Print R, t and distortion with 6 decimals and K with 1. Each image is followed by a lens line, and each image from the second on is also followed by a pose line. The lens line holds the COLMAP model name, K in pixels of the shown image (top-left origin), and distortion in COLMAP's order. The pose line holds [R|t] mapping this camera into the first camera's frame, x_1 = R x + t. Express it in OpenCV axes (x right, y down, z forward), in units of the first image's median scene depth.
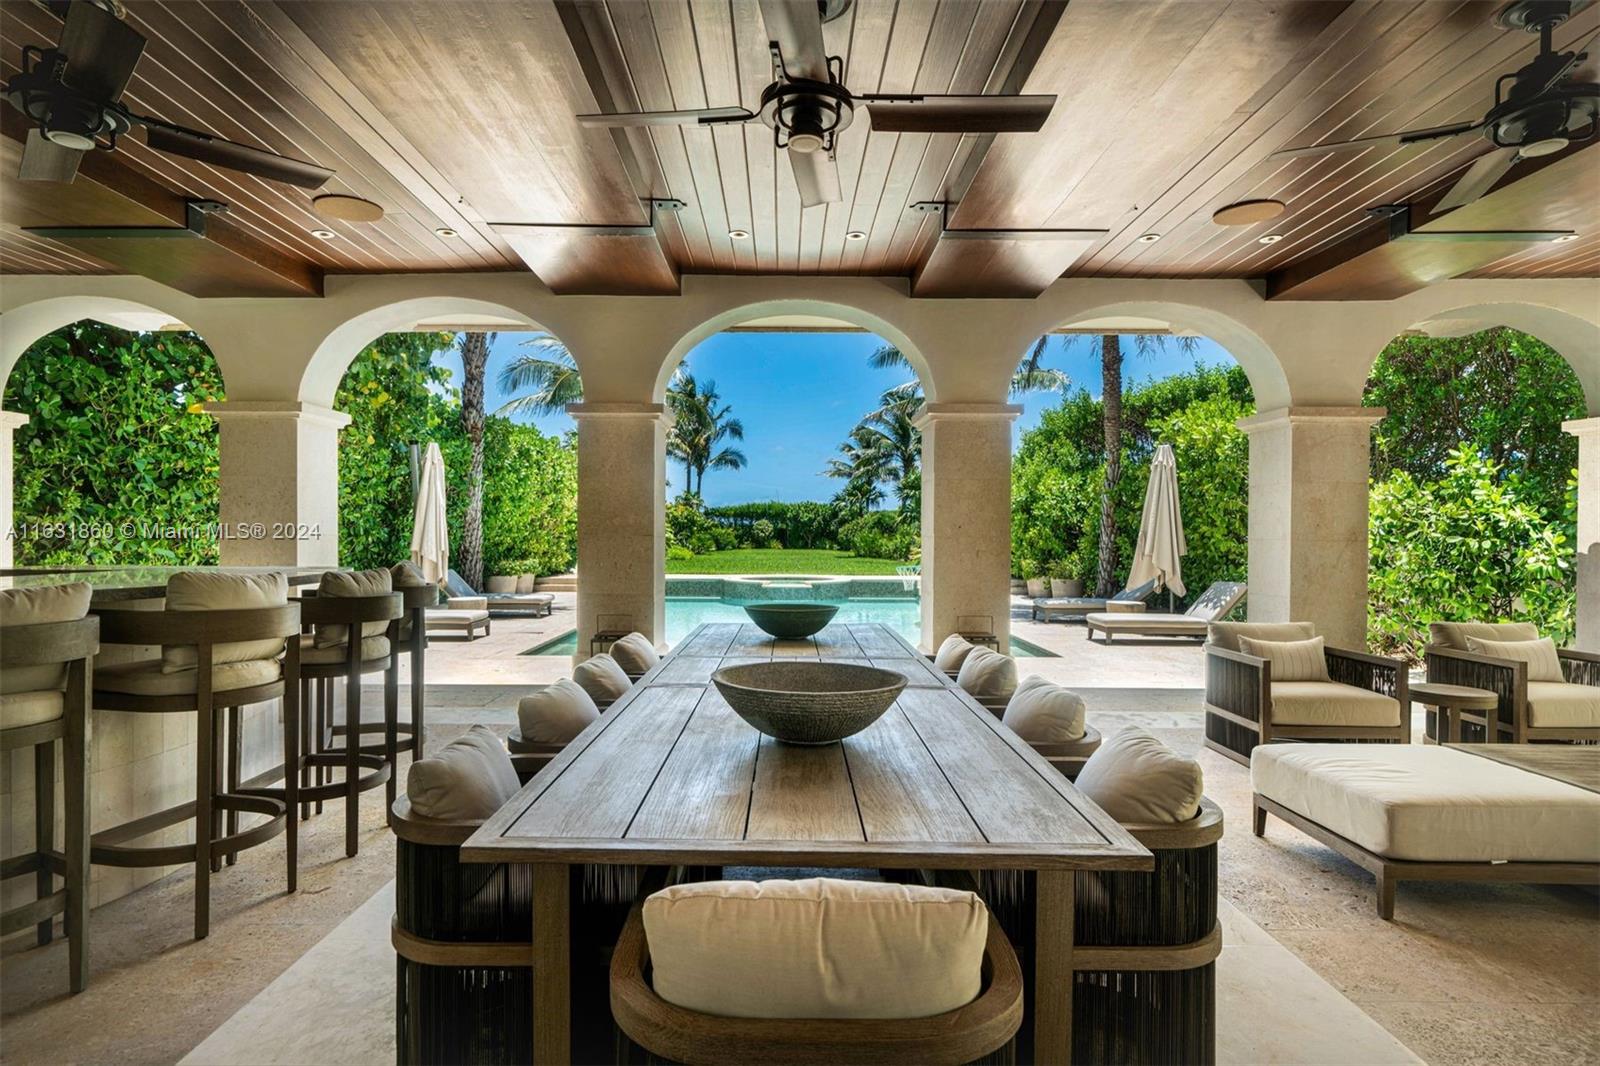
lens RADIAL K [[825.3, 0, 799.0], [0, 825.3, 535.1], [0, 0, 1]] dist [0.000051, 0.000001]
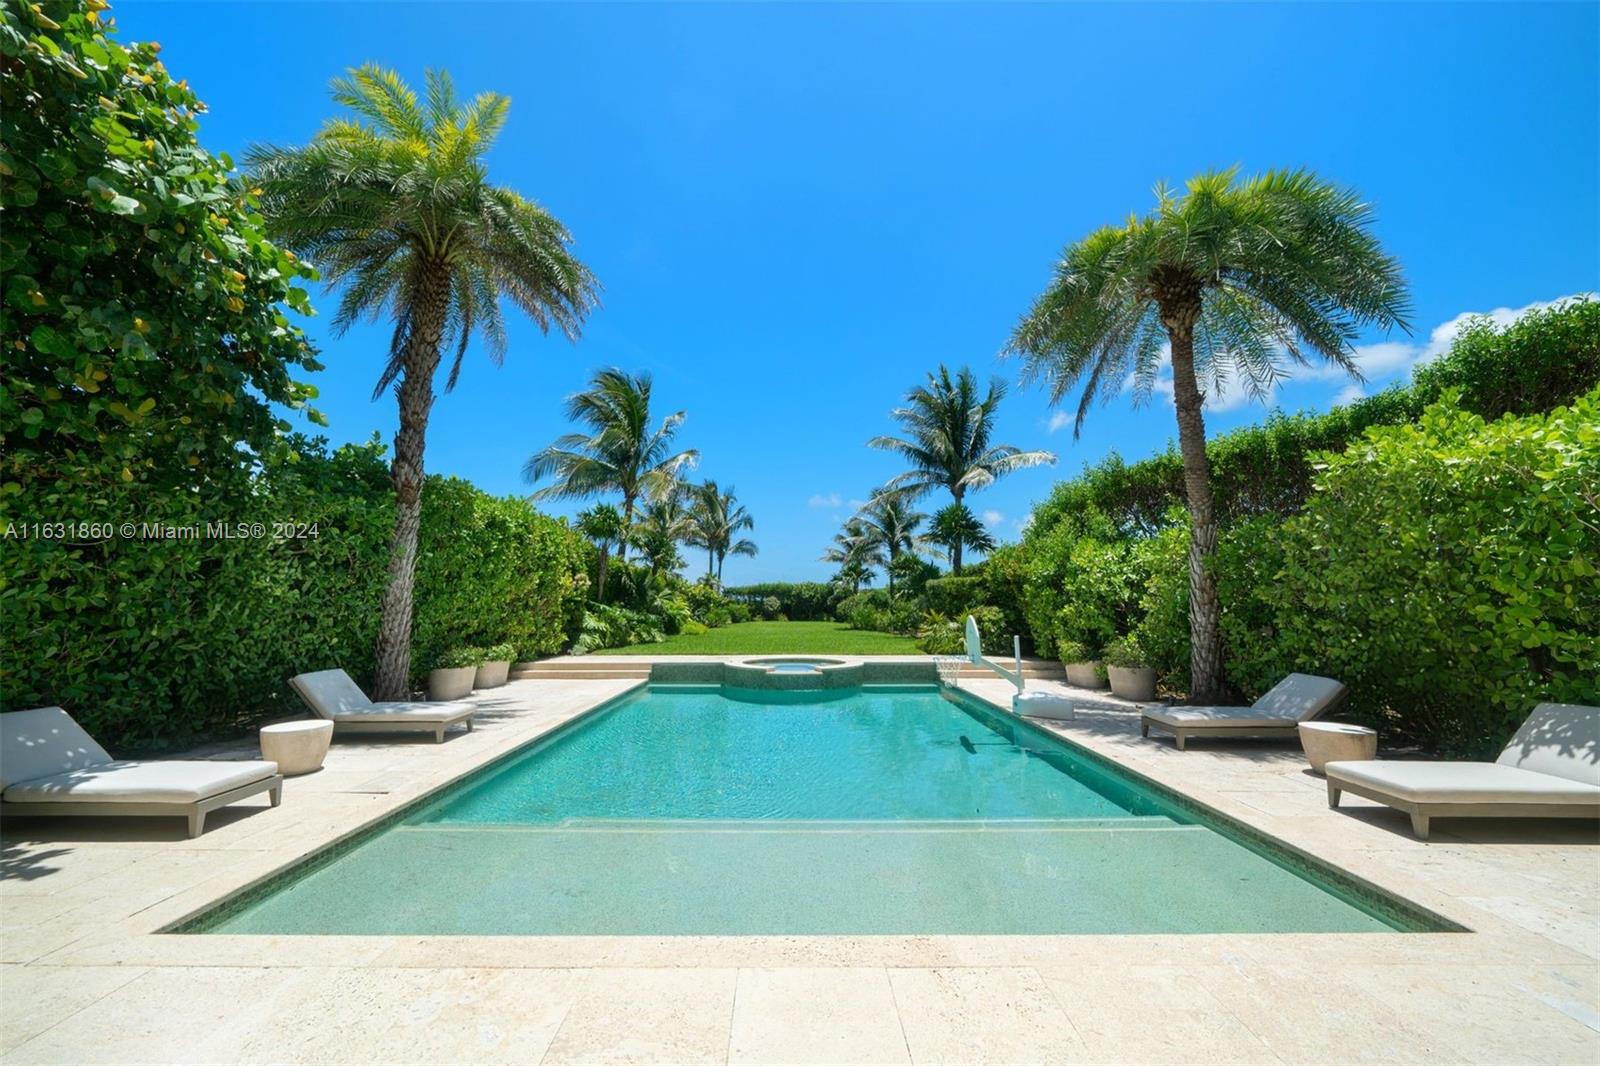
lens RADIAL K [[608.3, 0, 795.1], [0, 608.3, 536.7], [0, 0, 1]] dist [0.001772, 0.000258]
pose [[0.999947, -0.007386, -0.007207, -0.003018], [0.006497, 0.993177, -0.116436, -0.002842], [0.008018, 0.116383, 0.993172, 0.132448]]
